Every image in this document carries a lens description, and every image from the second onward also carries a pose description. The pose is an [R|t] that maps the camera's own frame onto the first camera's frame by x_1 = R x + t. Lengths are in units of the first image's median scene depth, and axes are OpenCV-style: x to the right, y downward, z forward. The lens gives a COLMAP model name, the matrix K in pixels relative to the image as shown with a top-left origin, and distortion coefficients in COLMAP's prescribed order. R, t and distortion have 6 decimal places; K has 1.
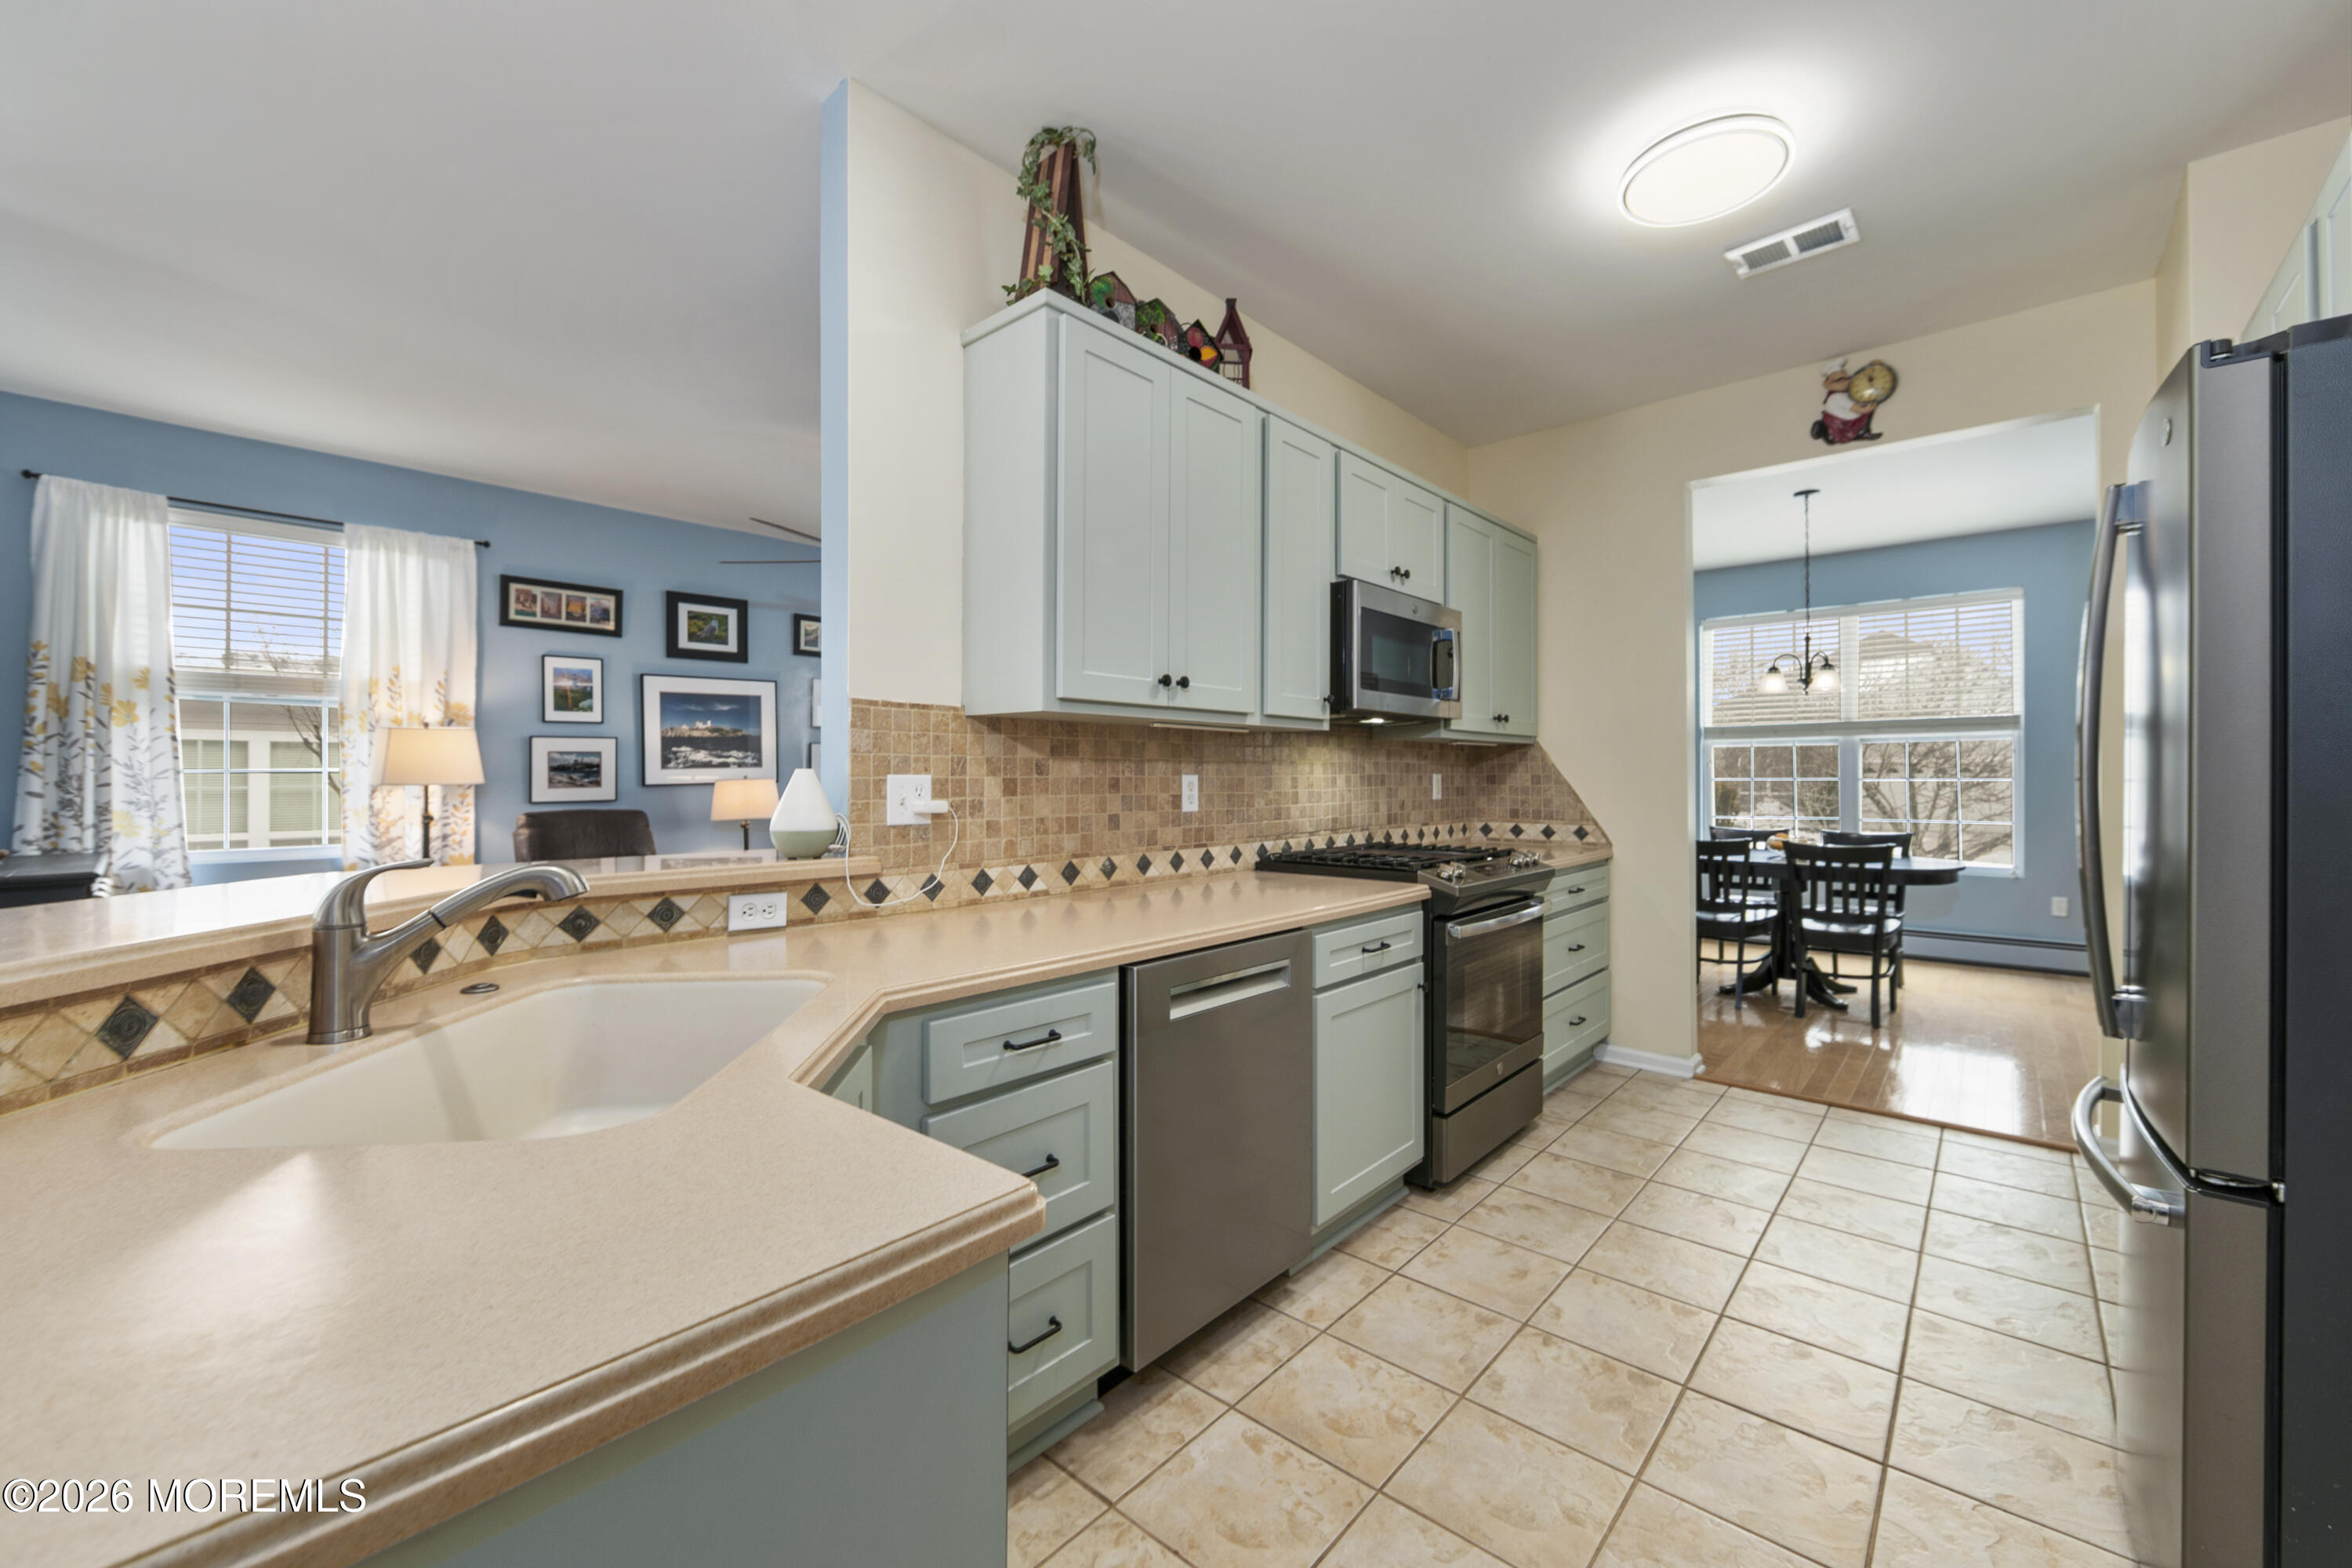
lens RADIAL K [[923.9, 0, 1179.4], [0, 923.9, 772.8], [0, 0, 1]] dist [-0.003382, -0.000266]
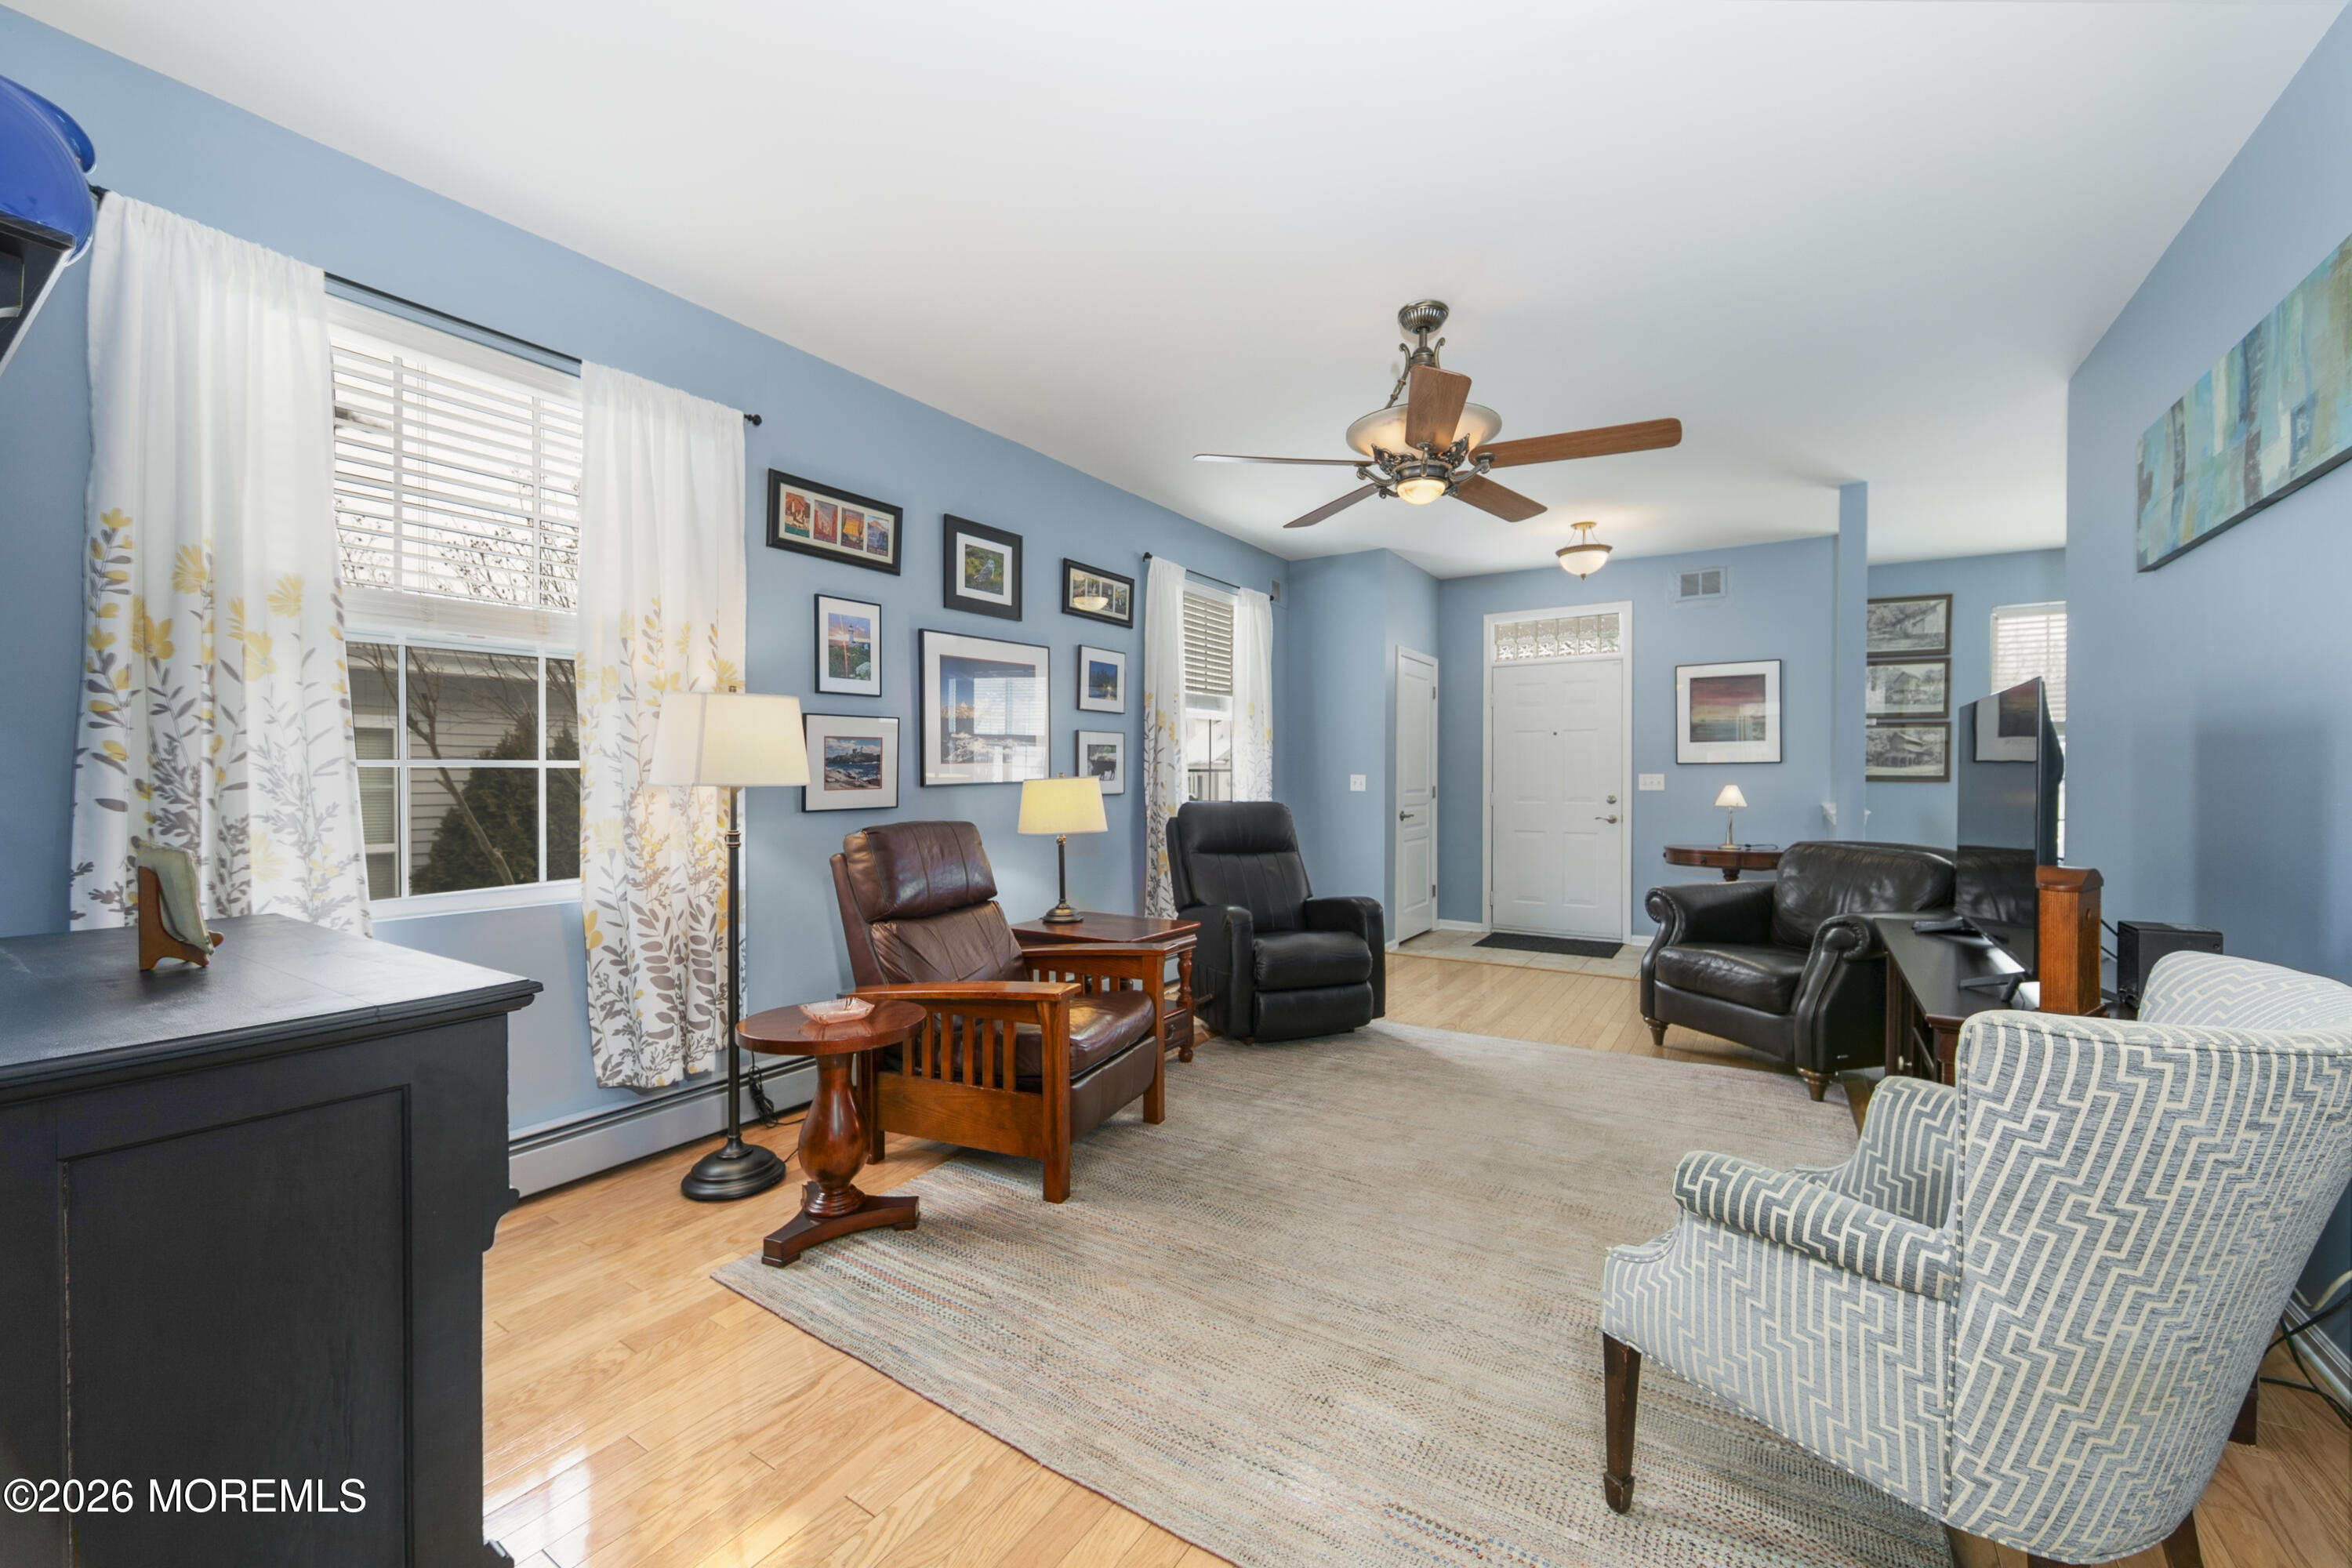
lens RADIAL K [[923.9, 0, 1186.5], [0, 923.9, 784.3], [0, 0, 1]] dist [-0.003382, -0.000266]
pose [[0.988324, 0.000391, 0.152366, -0.535235], [-0.002496, 0.999904, 0.013624, 0.002508], [-0.152346, -0.013846, 0.988230, 0.290083]]
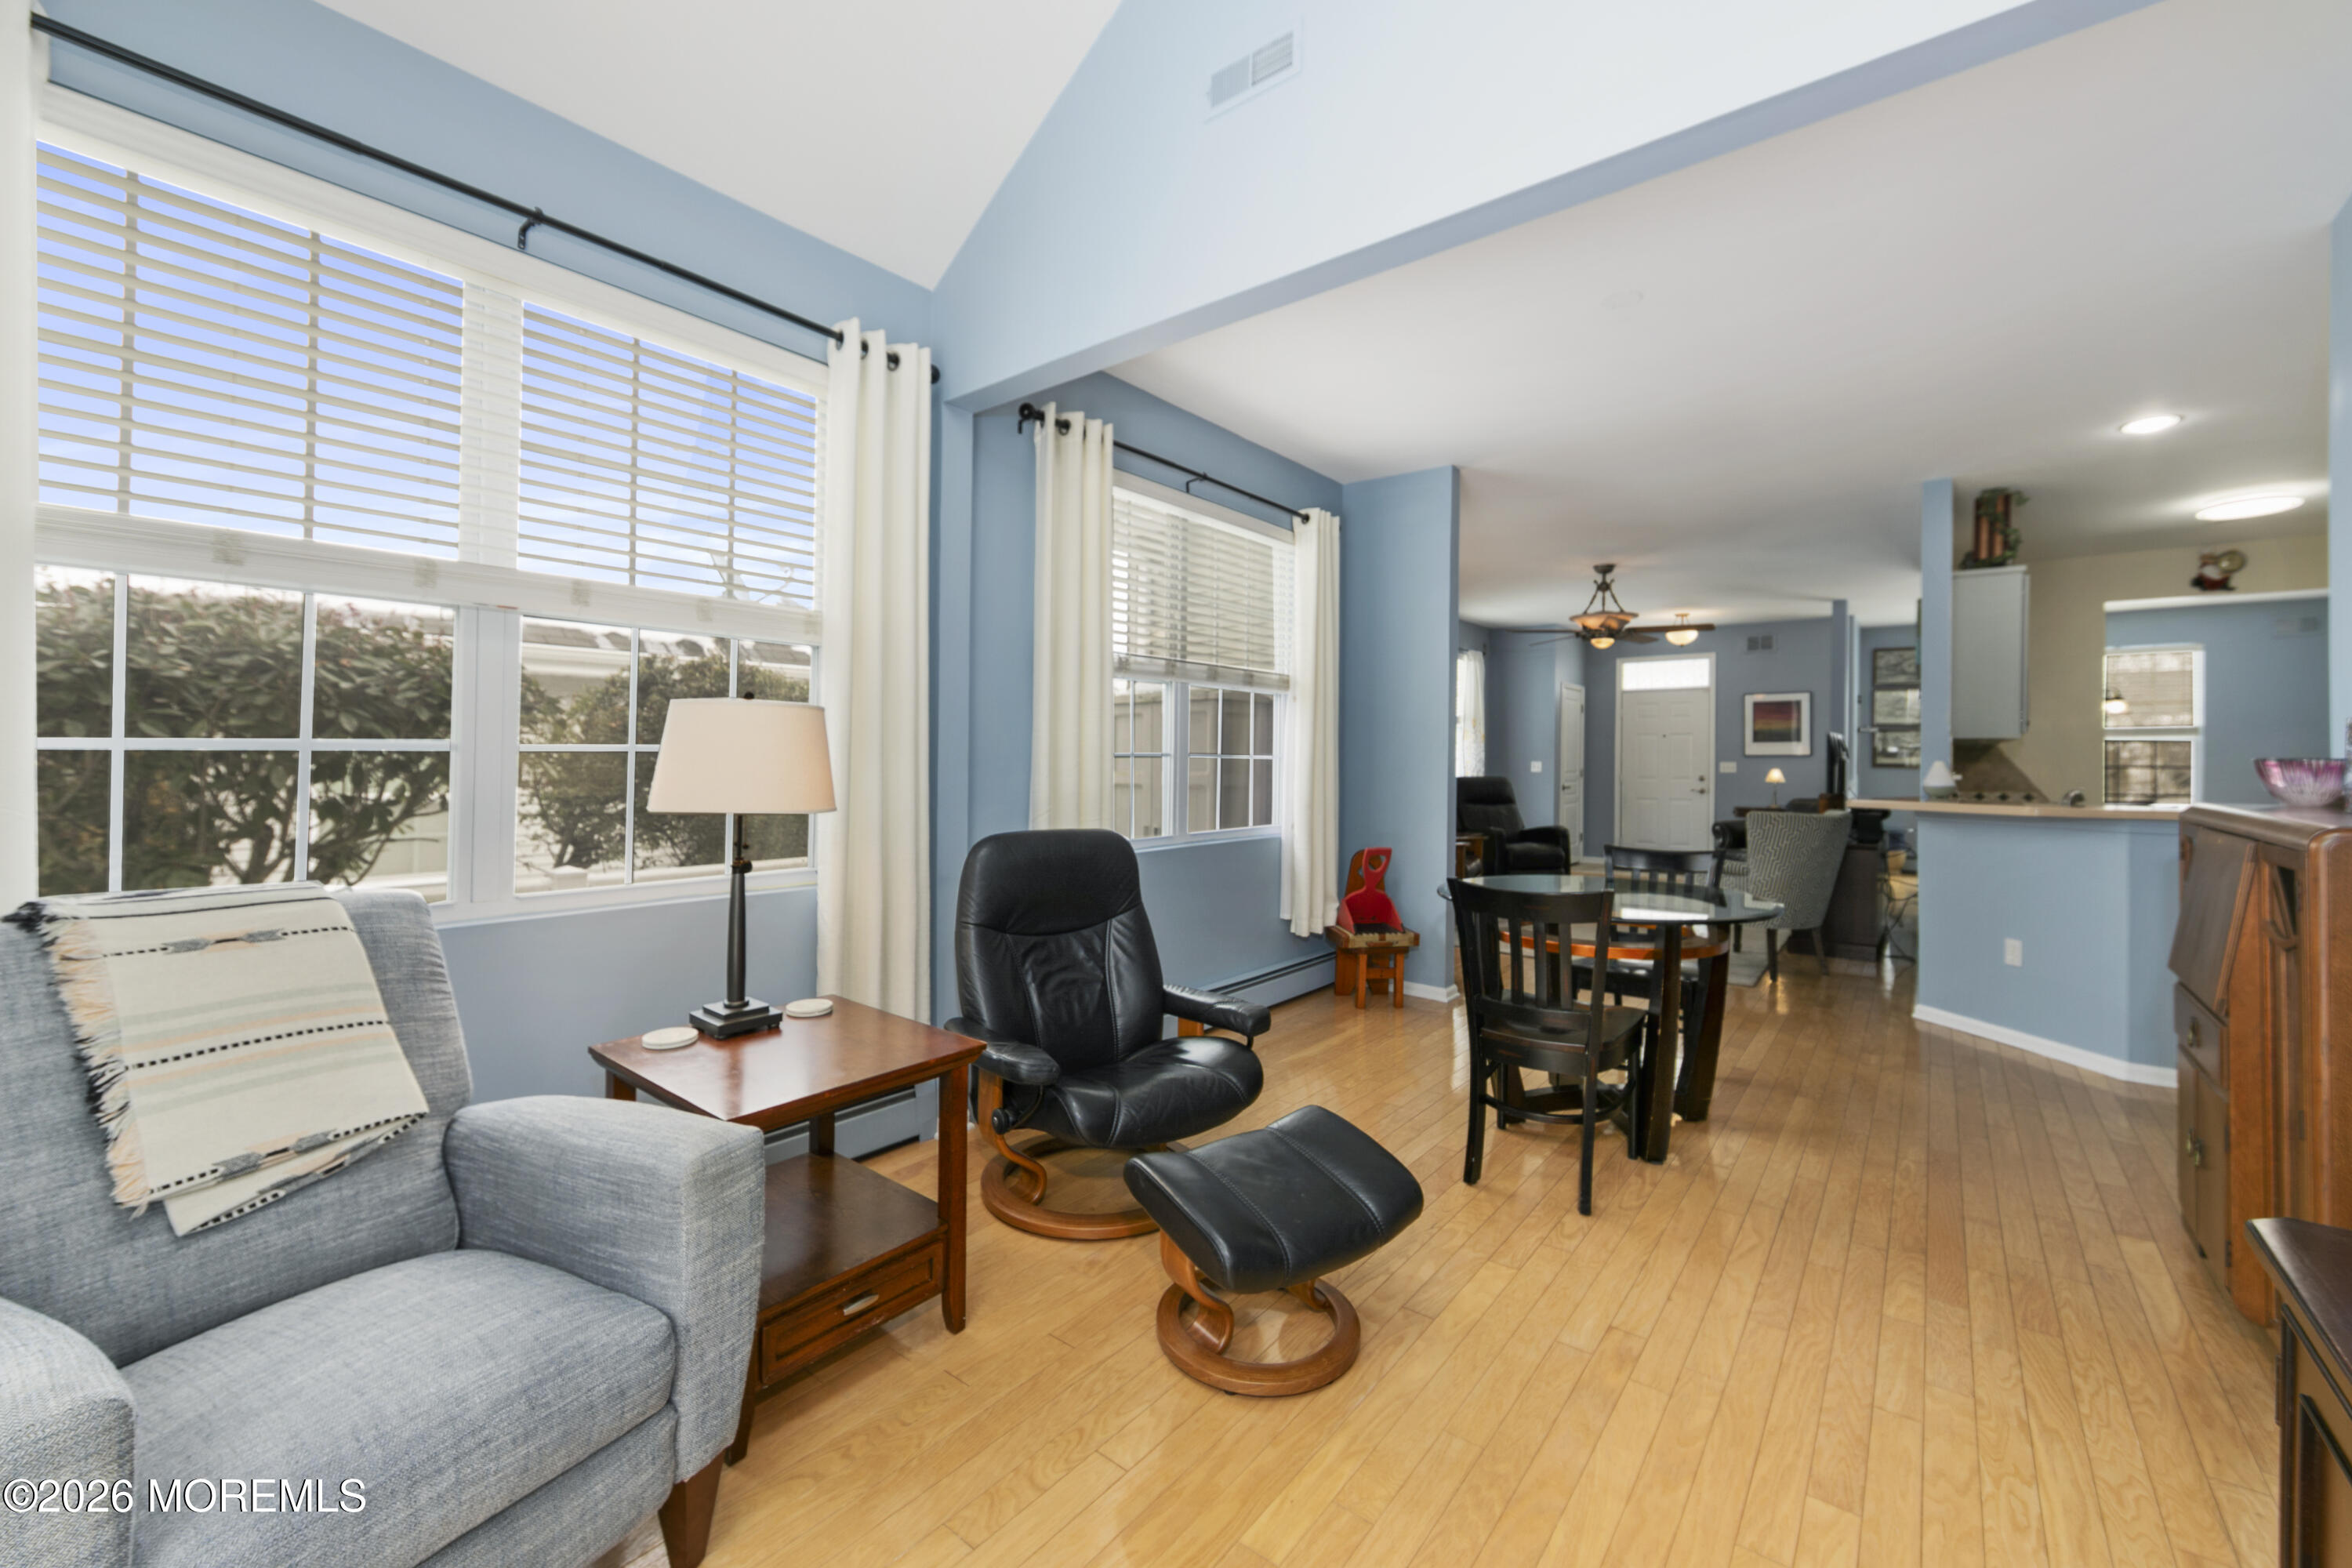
lens RADIAL K [[923.9, 0, 1175.5], [0, 923.9, 760.8], [0, 0, 1]] dist [-0.003382, -0.000266]
pose [[0.998990, 0.005790, 0.044558, -1.025143], [-0.006110, 0.999956, 0.007064, -0.006049], [-0.044516, -0.007329, 0.998982, -0.547236]]
